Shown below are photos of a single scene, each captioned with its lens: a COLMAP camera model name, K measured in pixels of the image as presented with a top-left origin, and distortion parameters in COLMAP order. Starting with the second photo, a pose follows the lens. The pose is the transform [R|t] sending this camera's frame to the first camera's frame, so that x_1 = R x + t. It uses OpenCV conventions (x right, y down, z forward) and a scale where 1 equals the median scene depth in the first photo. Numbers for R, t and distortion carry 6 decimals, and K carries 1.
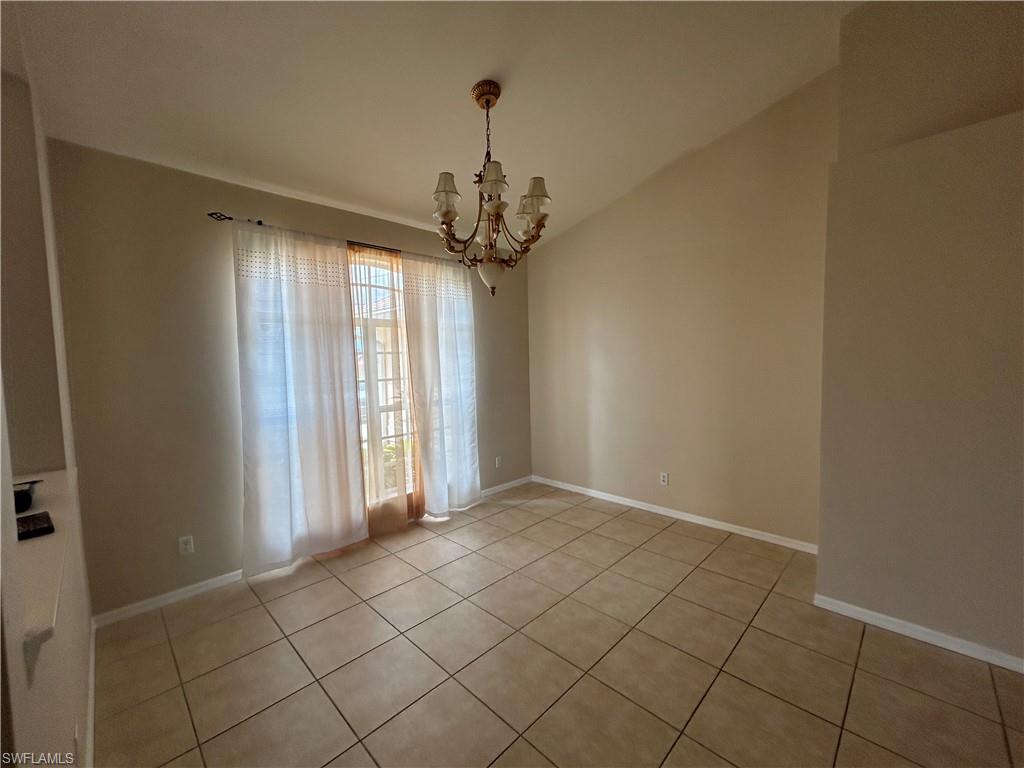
lens RADIAL K [[415.7, 0, 511.5], [0, 415.7, 384.5], [0, 0, 1]] dist [-0.001144, 0.001009]
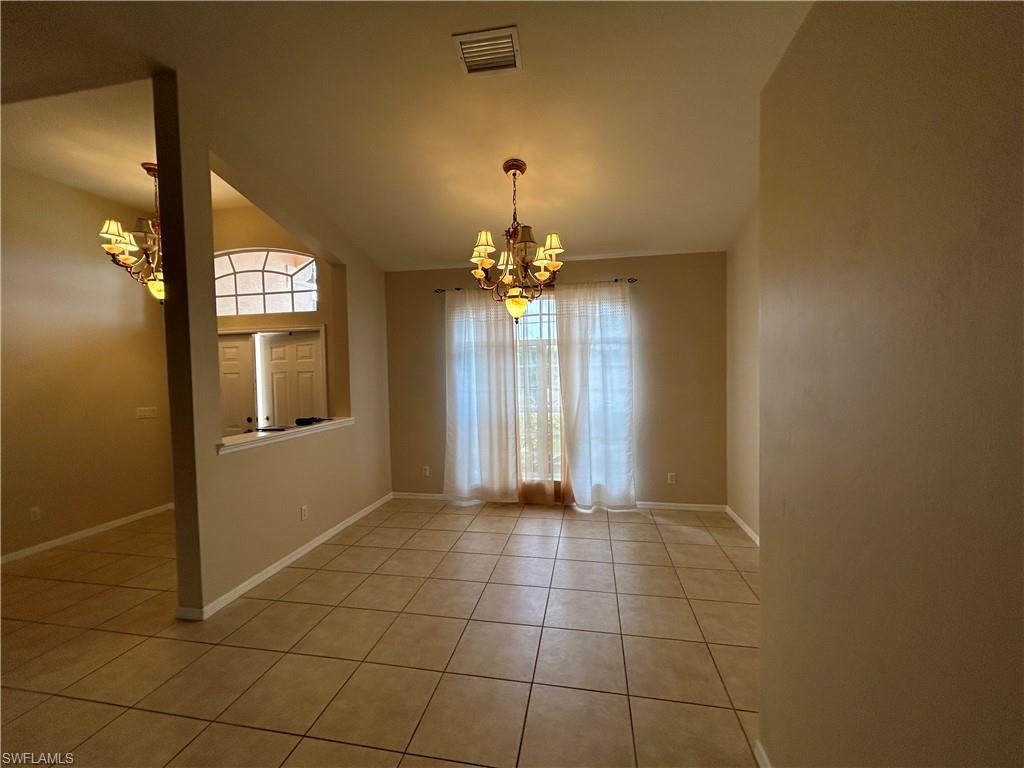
lens RADIAL K [[415.7, 0, 511.5], [0, 415.7, 384.5], [0, 0, 1]] dist [-0.001144, 0.001009]
pose [[0.559612, 0.039647, -0.827806, 0.687741], [-0.047874, 0.998734, 0.015470, -0.033095], [0.827371, 0.030973, 0.560802, 0.192767]]
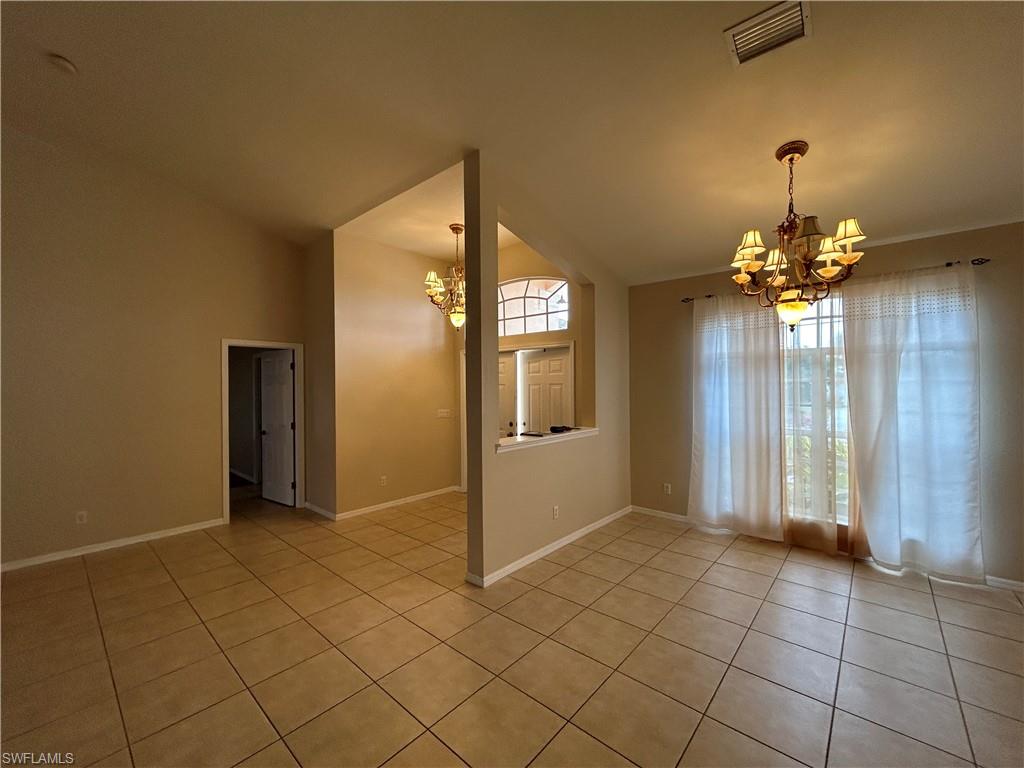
lens RADIAL K [[415.7, 0, 511.5], [0, 415.7, 384.5], [0, 0, 1]] dist [-0.001144, 0.001009]
pose [[0.057938, 0.022212, -0.998073, 0.681248], [-0.058811, 0.998092, 0.018799, -0.038026], [0.996586, 0.057608, 0.059134, 0.149200]]
